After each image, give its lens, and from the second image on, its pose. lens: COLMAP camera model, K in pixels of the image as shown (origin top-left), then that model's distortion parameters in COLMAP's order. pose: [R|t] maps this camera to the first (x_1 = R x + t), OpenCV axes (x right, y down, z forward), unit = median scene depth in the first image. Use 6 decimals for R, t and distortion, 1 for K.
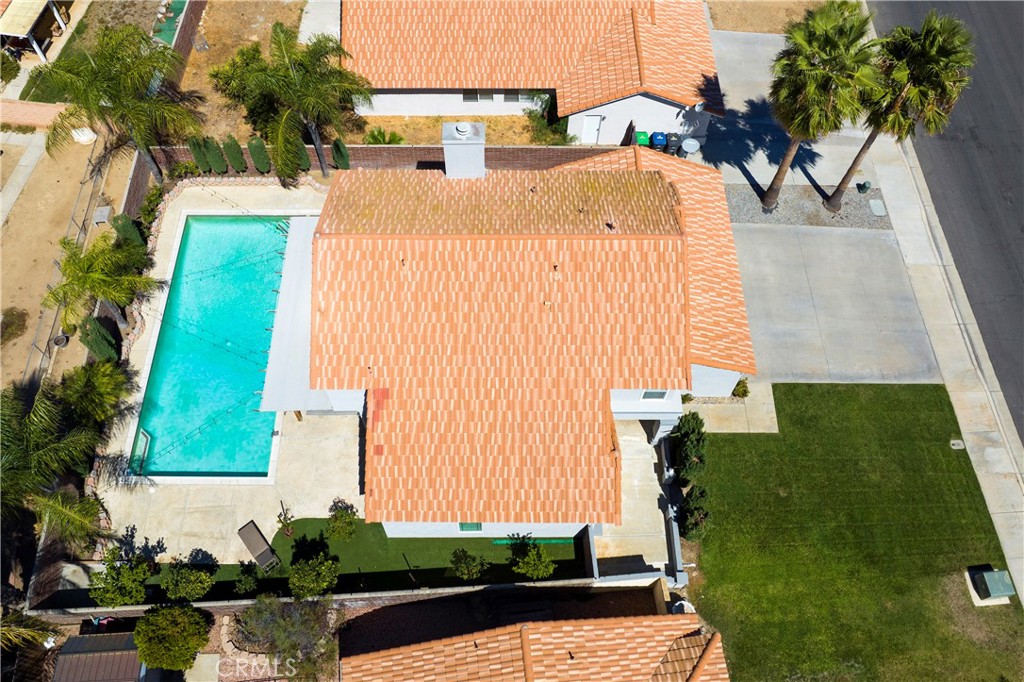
lens RADIAL K [[821.5, 0, 503.3], [0, 821.5, 303.5], [0, 0, 1]] dist [-0.036832, -0.005421]
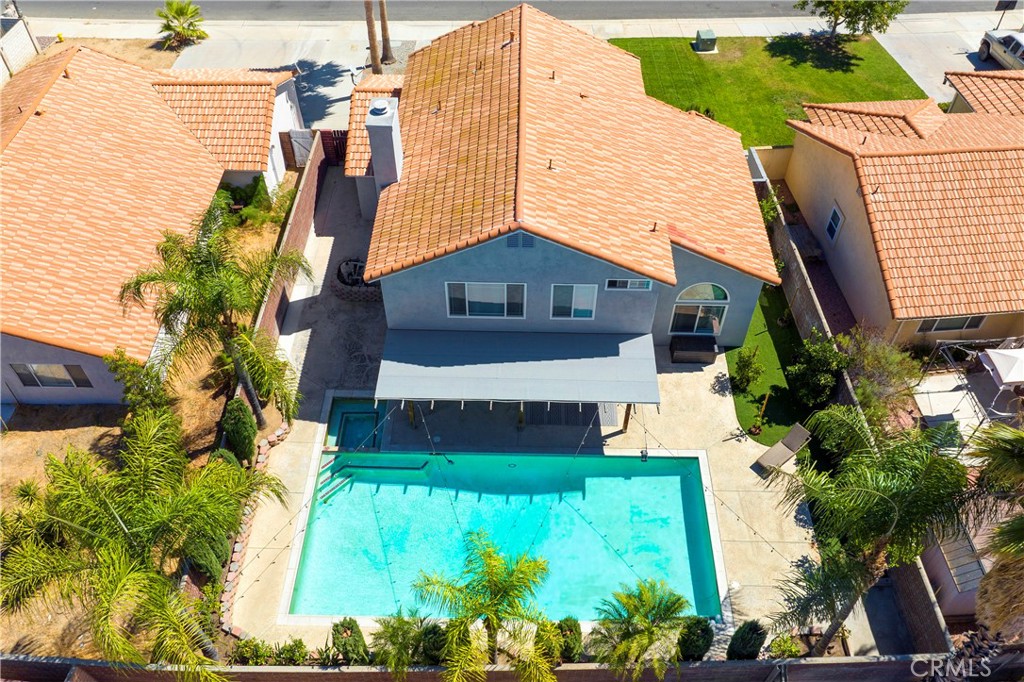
lens RADIAL K [[792.3, 0, 509.5], [0, 792.3, 303.1], [0, 0, 1]] dist [-0.038022, 0.001508]
pose [[0.027435, -0.751430, 0.659243, -0.806447], [0.863566, 0.349987, 0.362991, -0.354489], [-0.503488, 0.559341, 0.658511, 0.519989]]
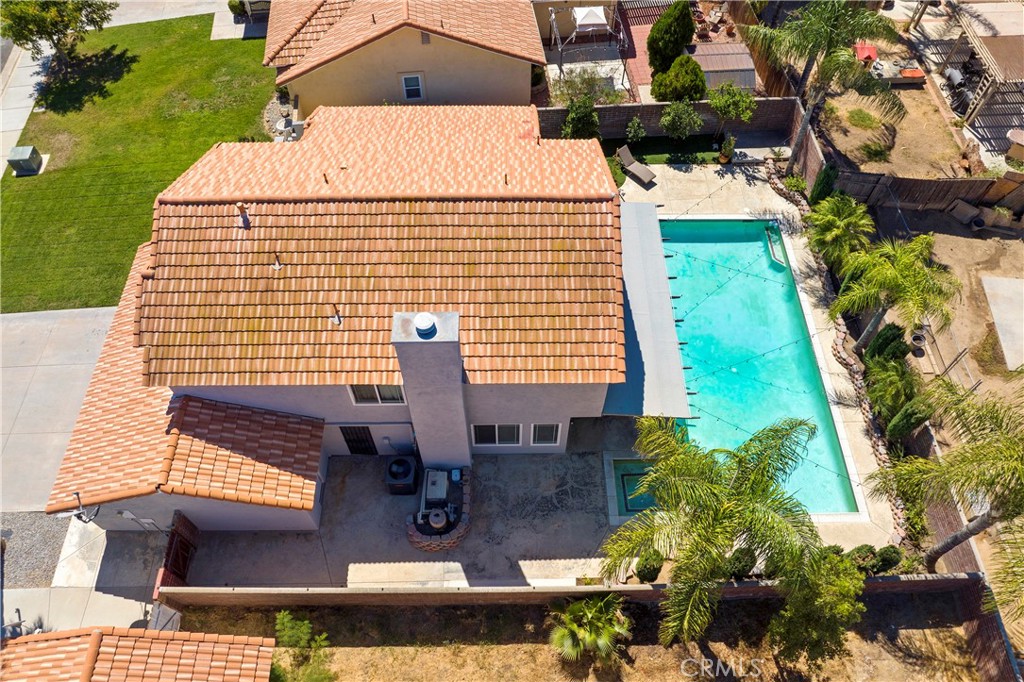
lens RADIAL K [[720.9, 0, 512.0], [0, 720.9, 341.0], [0, 0, 1]] dist [-0.039154, -0.004311]
pose [[-0.999928, -0.001944, -0.011881, -0.119418], [-0.009808, -0.440754, 0.897574, -0.778956], [-0.006982, 0.897626, 0.440703, 0.819760]]
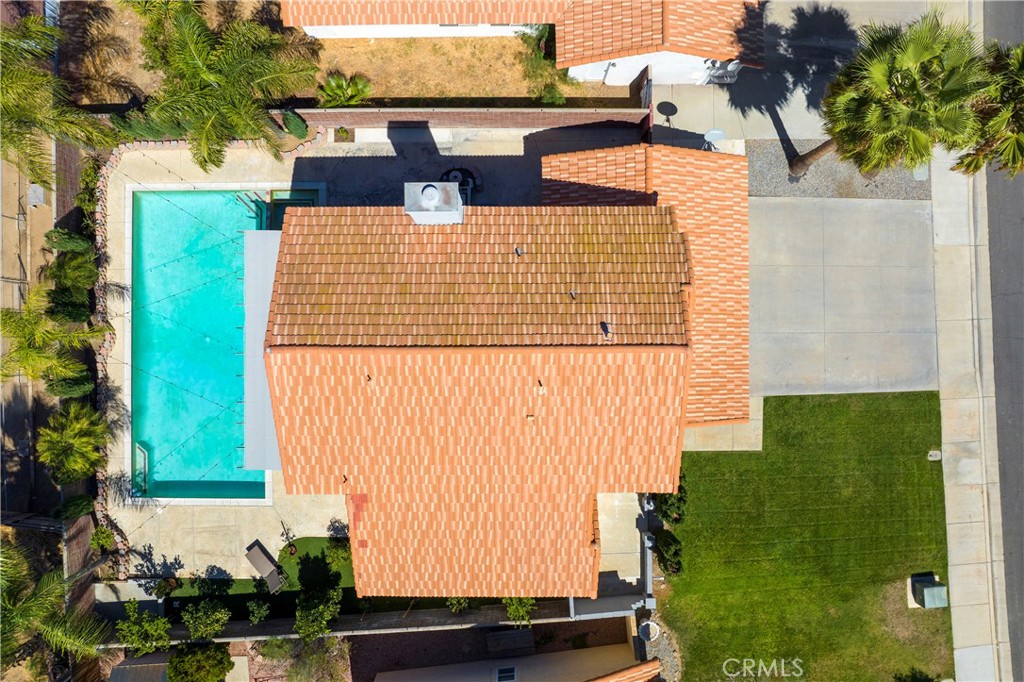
lens RADIAL K [[720.9, 0, 512.0], [0, 720.9, 341.0], [0, 0, 1]] dist [-0.039154, -0.004311]
pose [[0.999973, 0.001411, -0.007202, 0.038503], [0.002375, 0.866340, 0.499450, -0.472175], [0.006944, -0.499454, 0.866313, 0.344092]]
